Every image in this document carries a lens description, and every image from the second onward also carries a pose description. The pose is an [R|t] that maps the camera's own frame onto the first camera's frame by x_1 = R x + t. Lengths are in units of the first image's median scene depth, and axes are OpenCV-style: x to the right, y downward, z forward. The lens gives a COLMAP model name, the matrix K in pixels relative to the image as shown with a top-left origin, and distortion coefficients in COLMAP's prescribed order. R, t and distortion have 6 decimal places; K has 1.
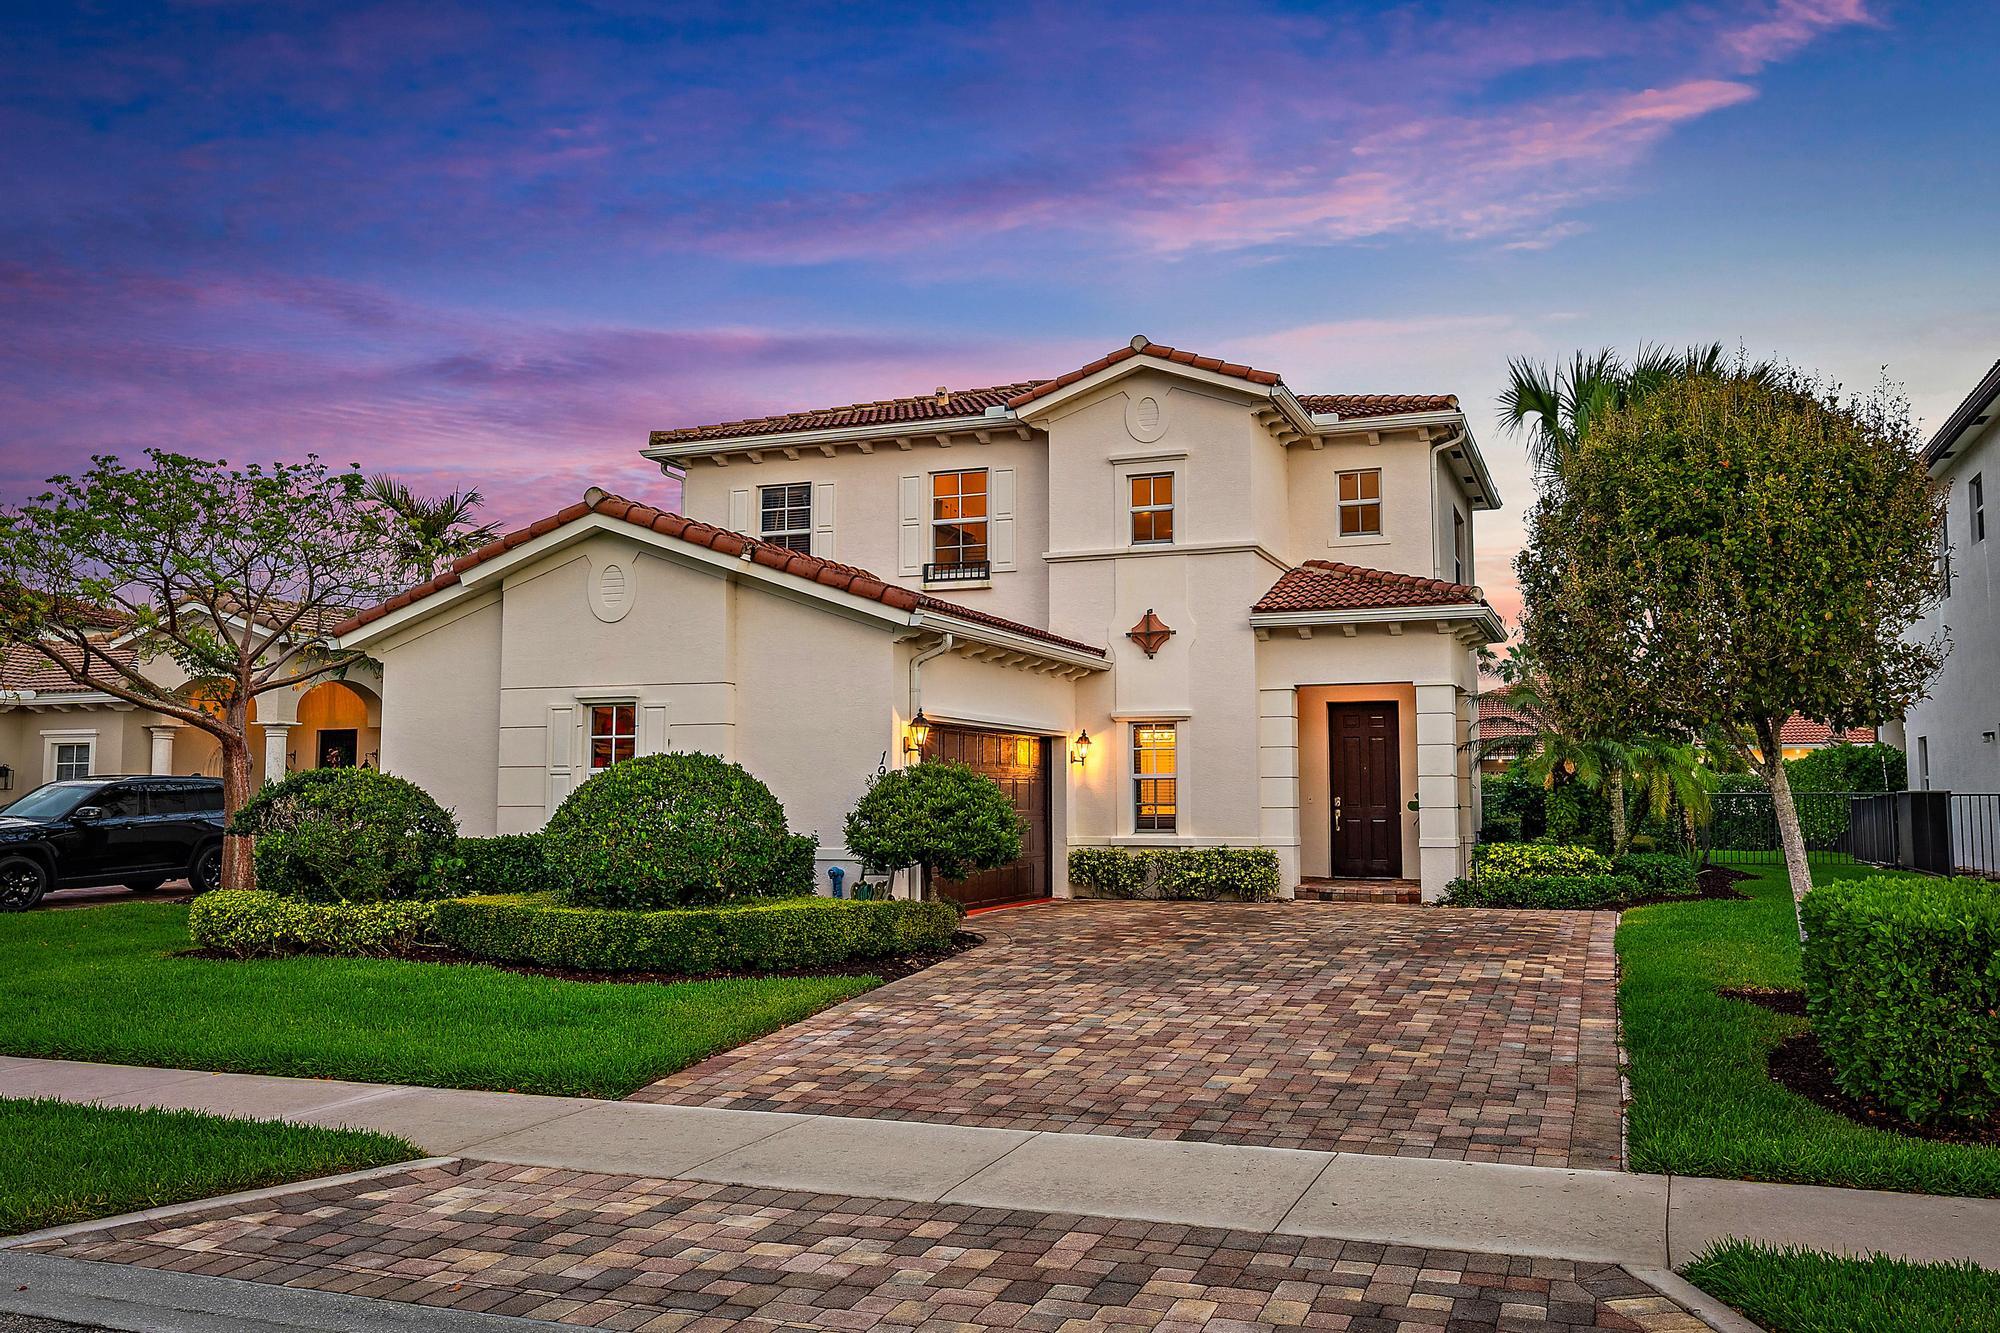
lens RADIAL K [[1613.1, 0, 1000.0], [0, 1613.1, 666.5], [0, 0, 1]] dist [-0.003961, -0.000232]
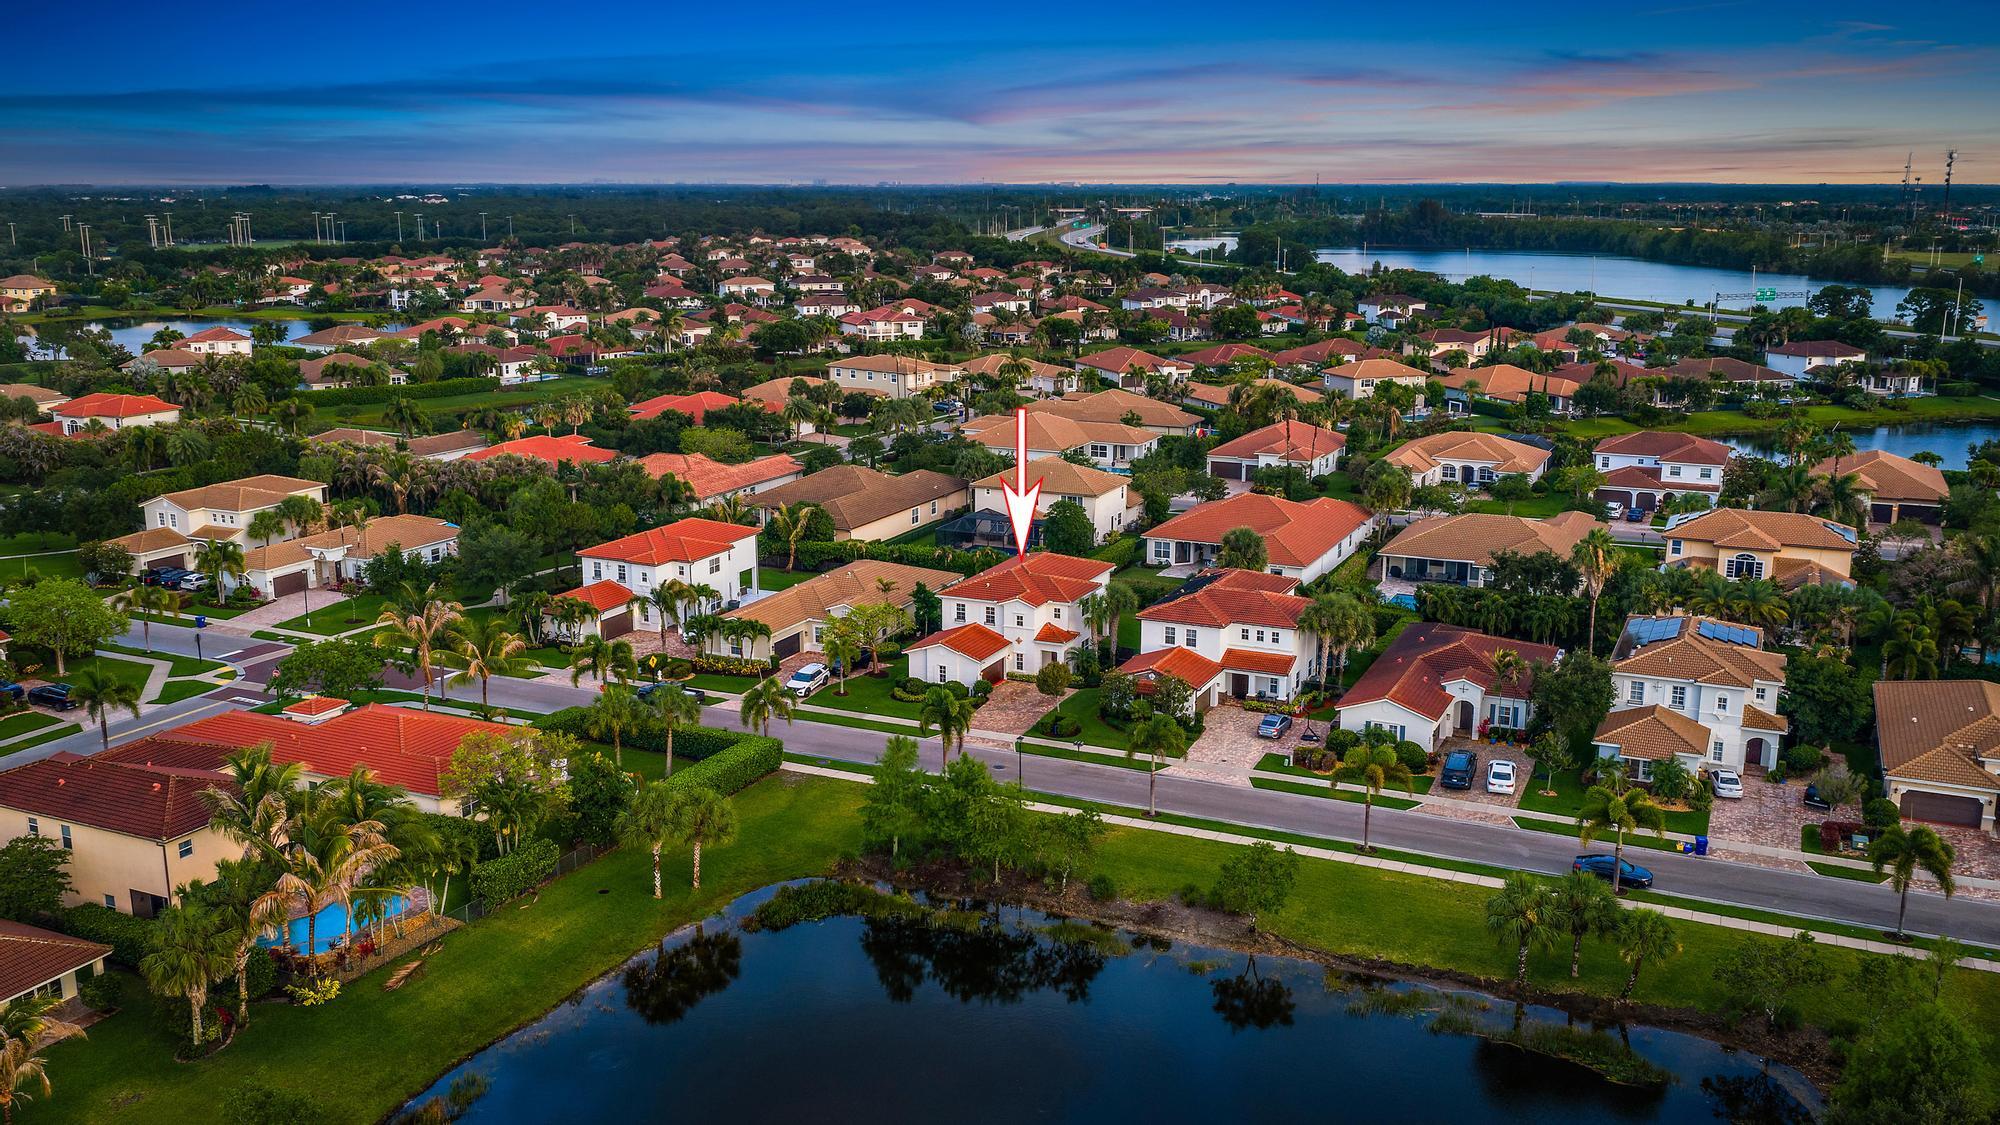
lens RADIAL K [[1677.2, 0, 1000.0], [0, 1677.2, 562.5], [0, 0, 1]] dist [0.008081, -0.001906]
pose [[0.997672, 0.016536, -0.066155, 0.558552], [0.004016, 0.954219, 0.299083, -2.846918], [0.068072, -0.298653, 0.951931, -6.478731]]
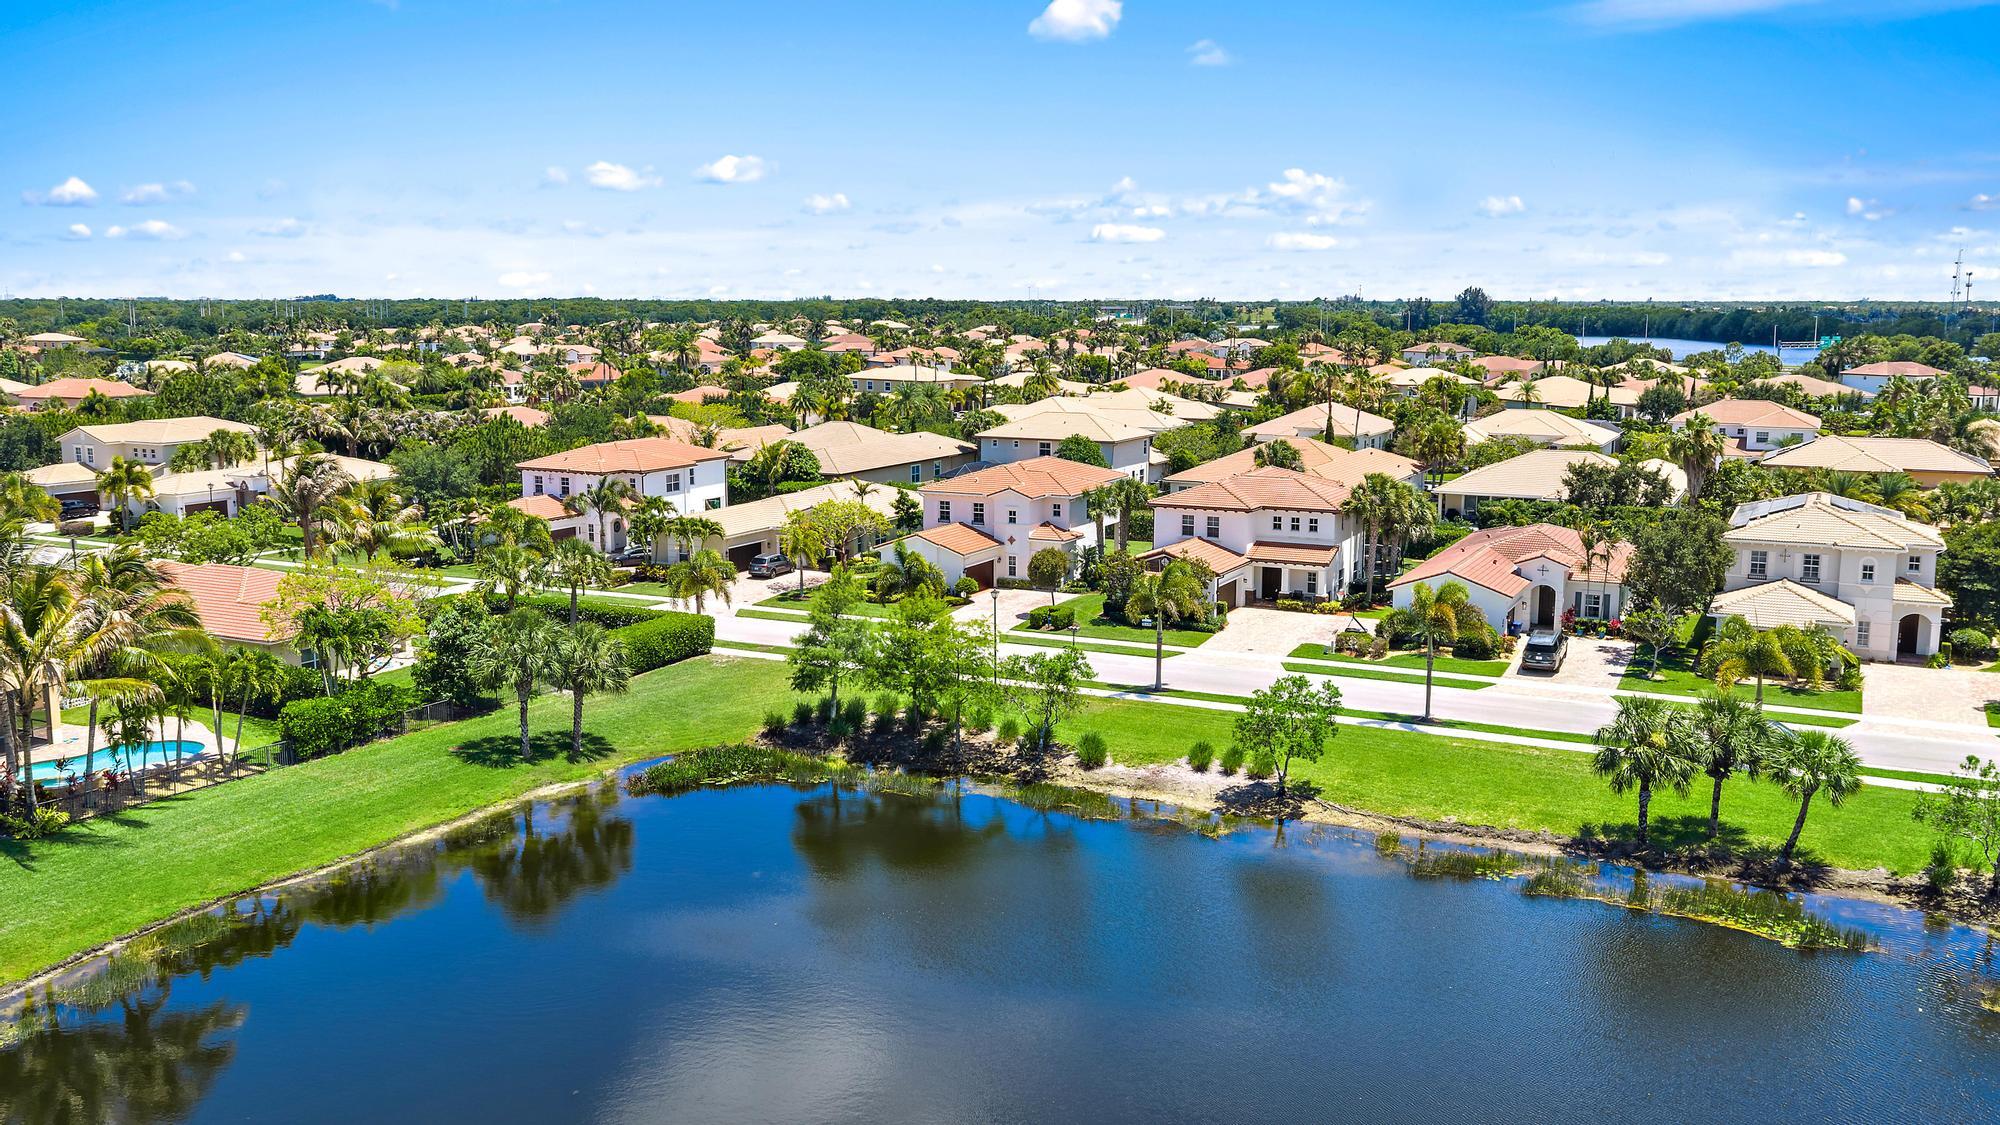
lens RADIAL K [[1660.7, 0, 1000.0], [0, 1660.7, 562.5], [0, 0, 1]] dist [0.014475, -0.033179]
pose [[0.995311, 0.017365, -0.095158, 0.728422], [0.005488, 0.972030, 0.234791, -1.561906], [0.096574, -0.234212, 0.967377, -5.498269]]
